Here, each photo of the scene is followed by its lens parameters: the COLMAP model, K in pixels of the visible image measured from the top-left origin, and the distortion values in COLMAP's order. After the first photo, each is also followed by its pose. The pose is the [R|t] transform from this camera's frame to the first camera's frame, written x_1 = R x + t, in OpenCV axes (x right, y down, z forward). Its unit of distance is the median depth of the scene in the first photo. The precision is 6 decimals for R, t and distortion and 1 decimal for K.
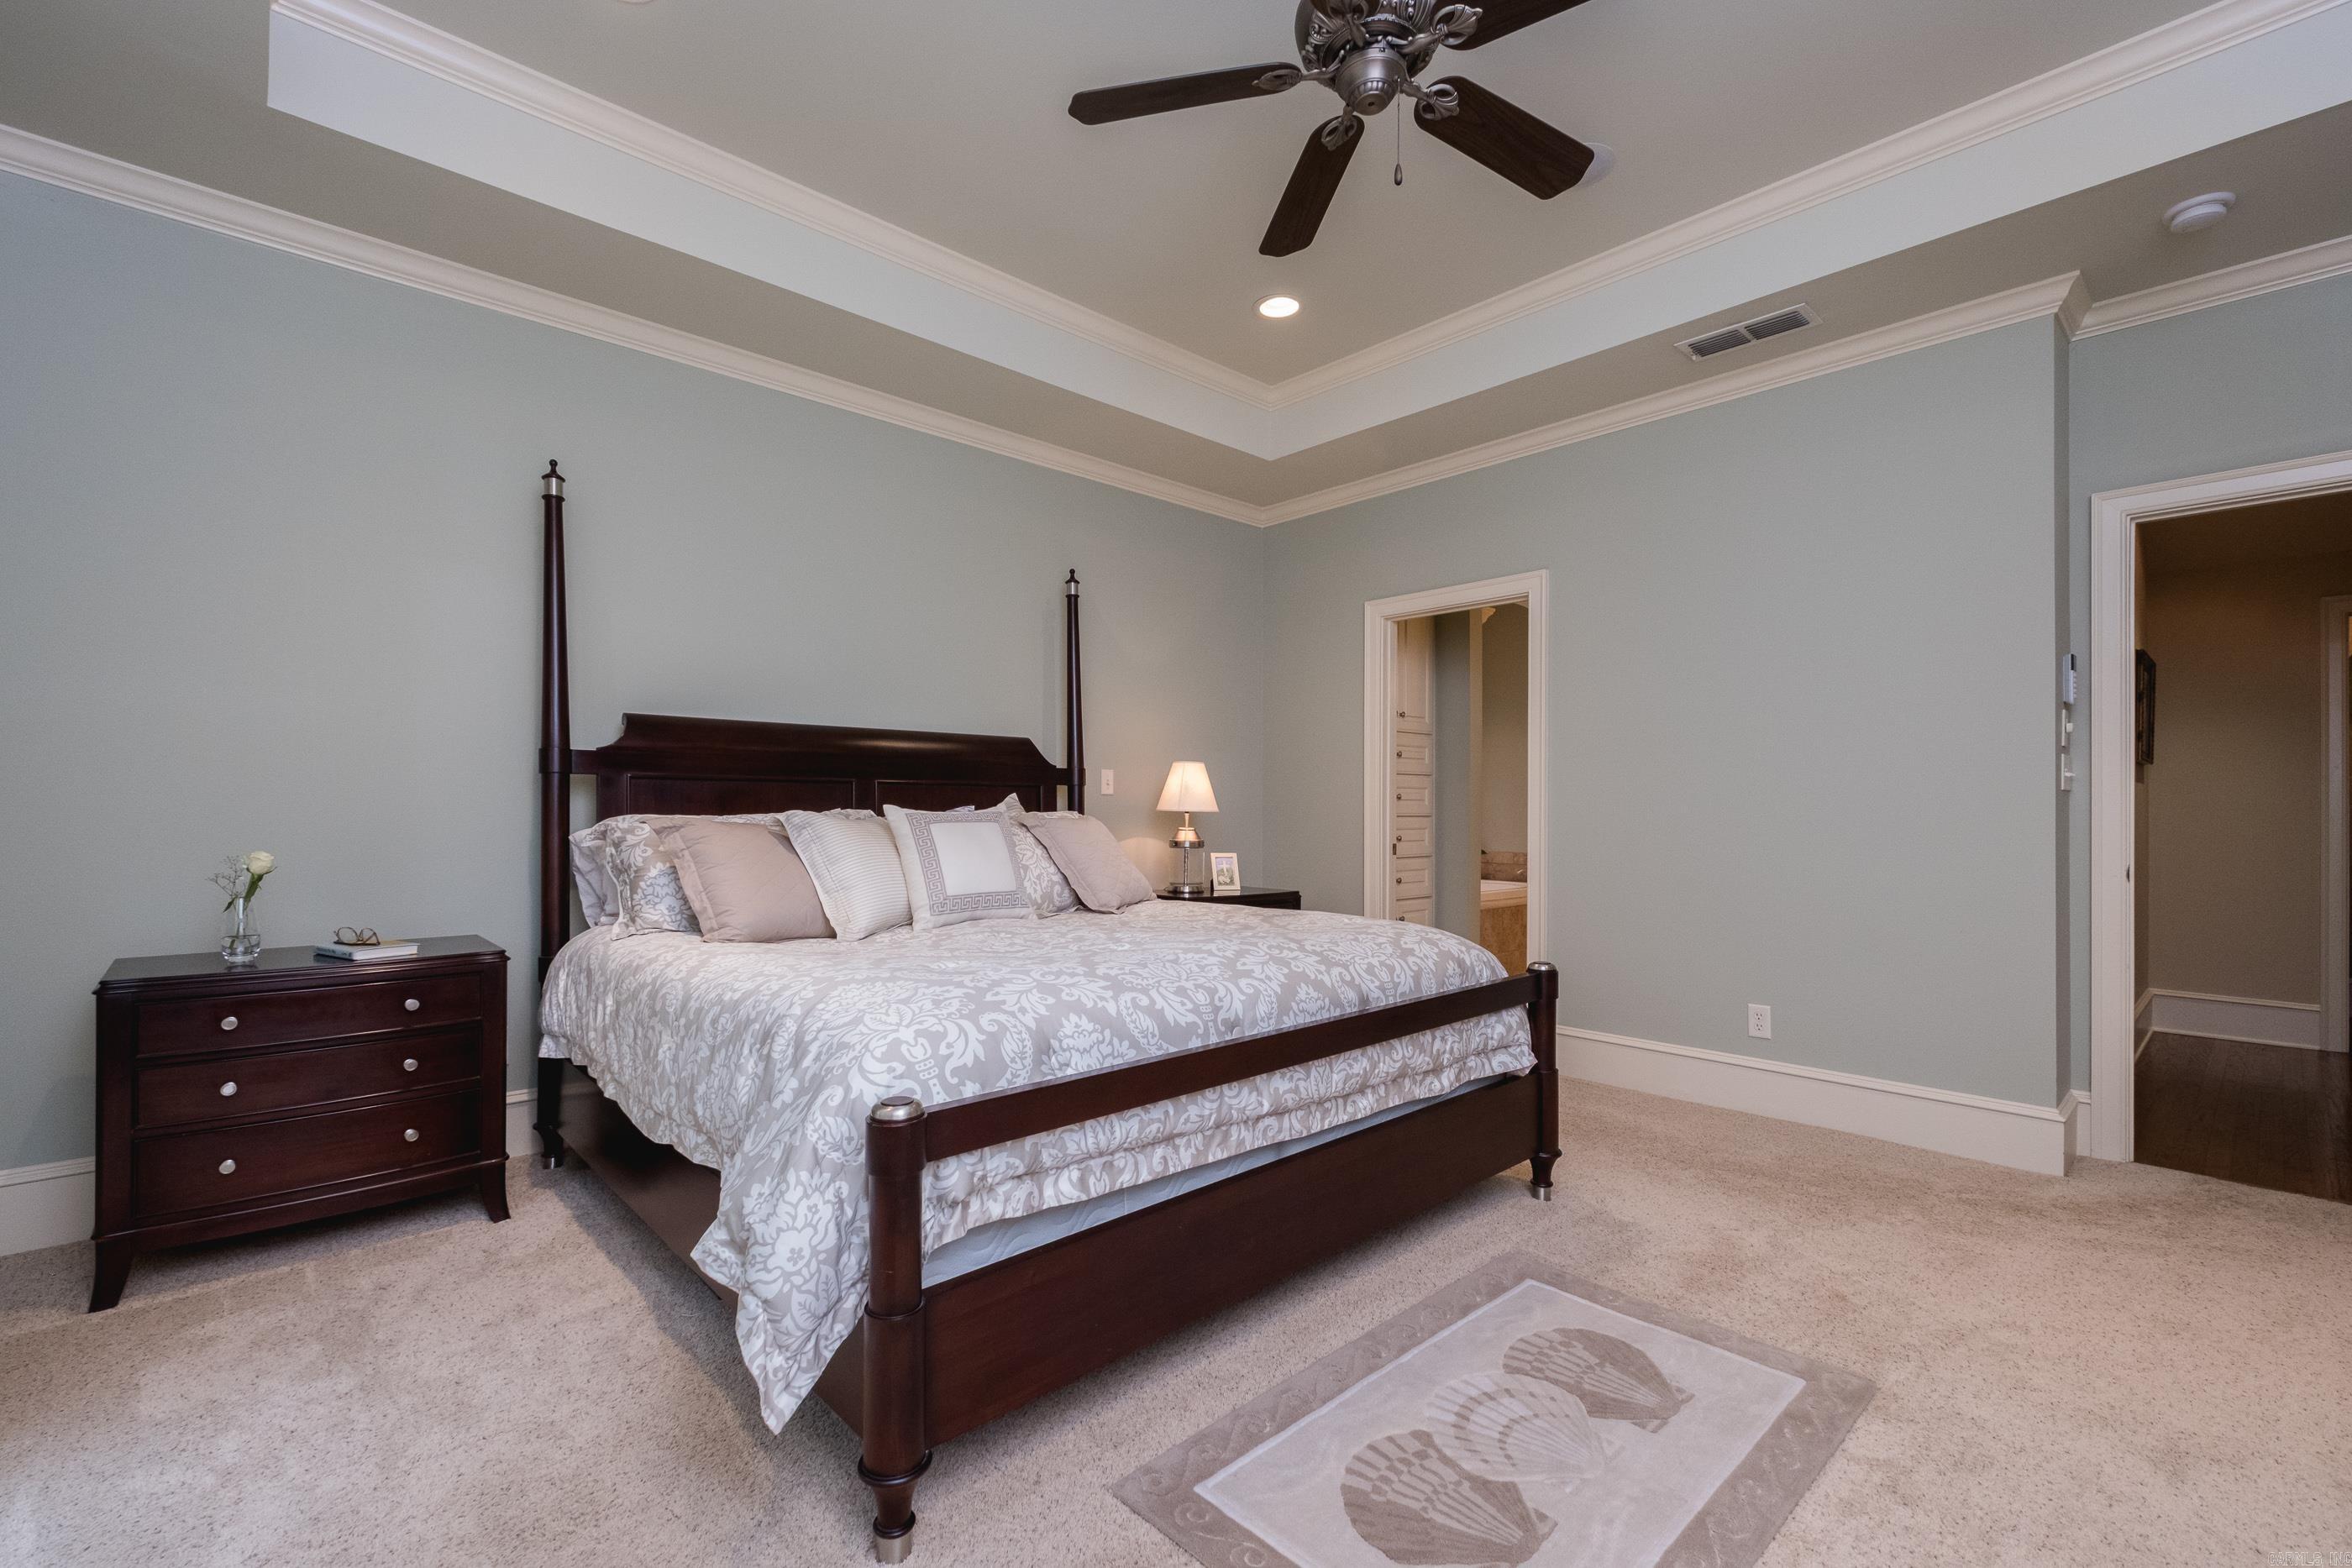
lens RADIAL K [[1032.9, 0, 1176.1], [0, 1032.9, 802.8], [0, 0, 1]] dist [-0.001435, -0.000488]
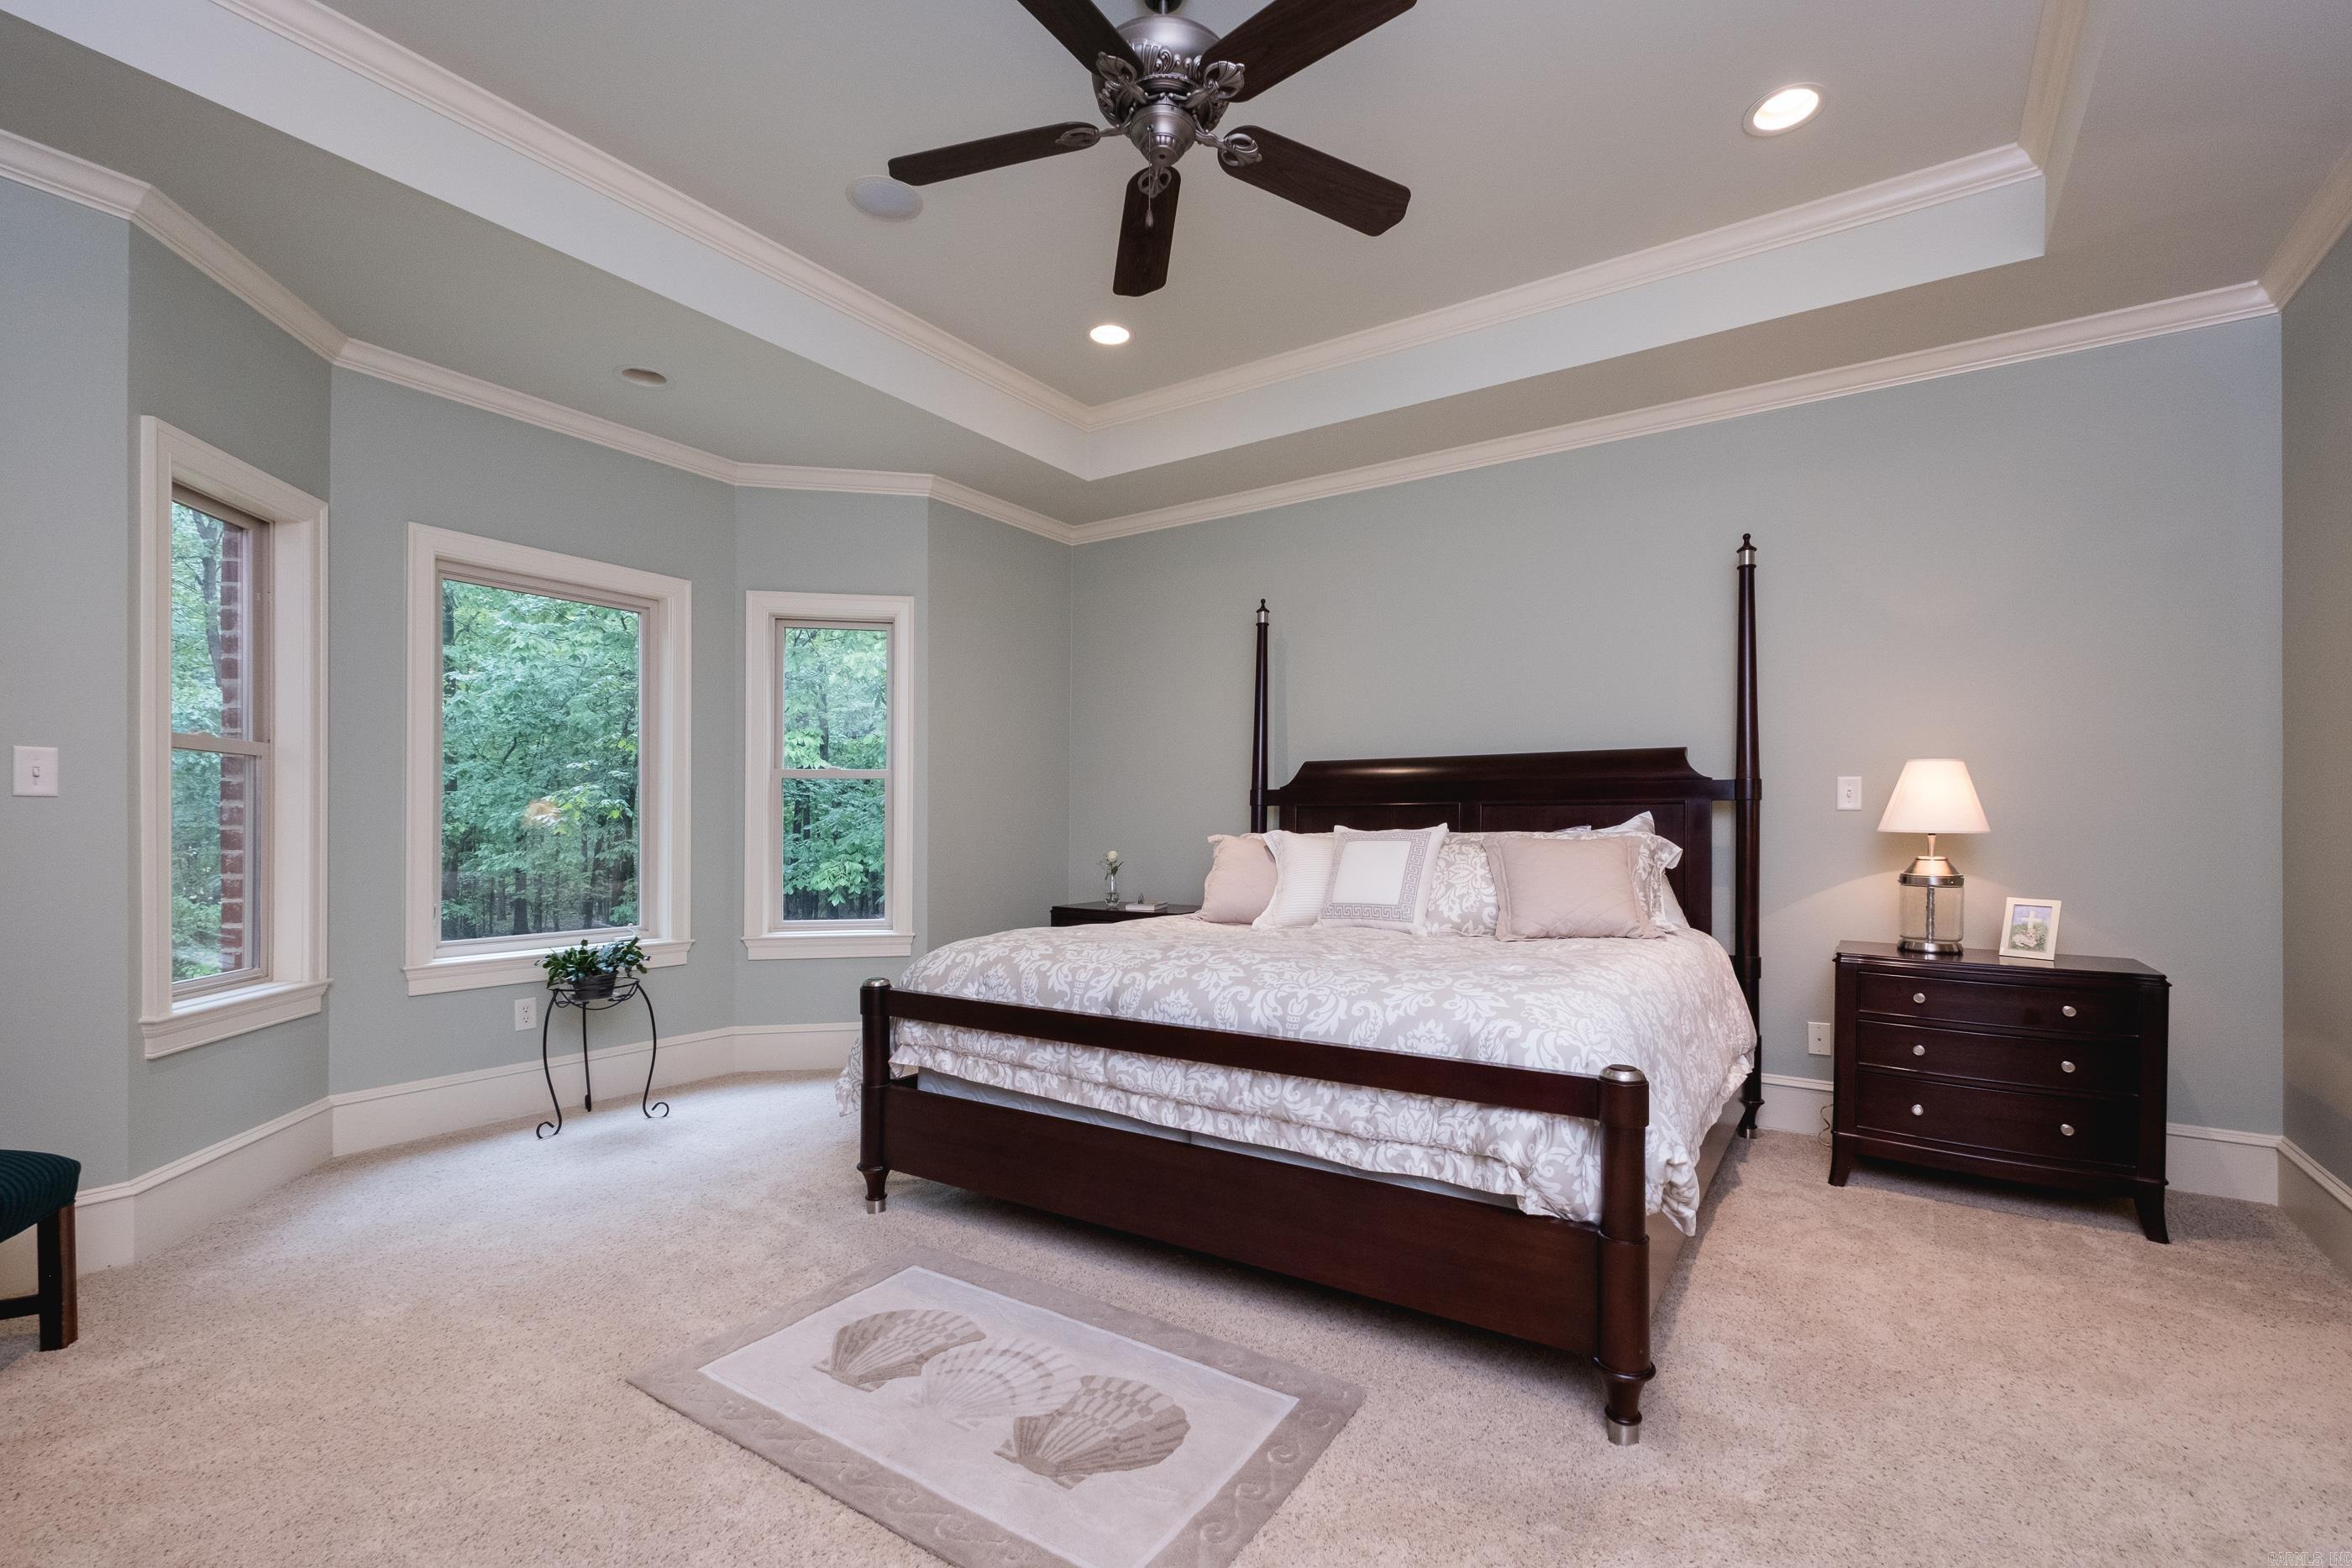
lens RADIAL K [[1032.9, 0, 1177.9], [0, 1032.9, 827.0], [0, 0, 1]] dist [-0.001435, -0.000488]
pose [[0.219105, -0.005660, -0.975685, 0.831647], [0.005117, 0.999976, -0.004652, 0.008178], [0.975688, -0.003974, 0.219129, 0.540086]]
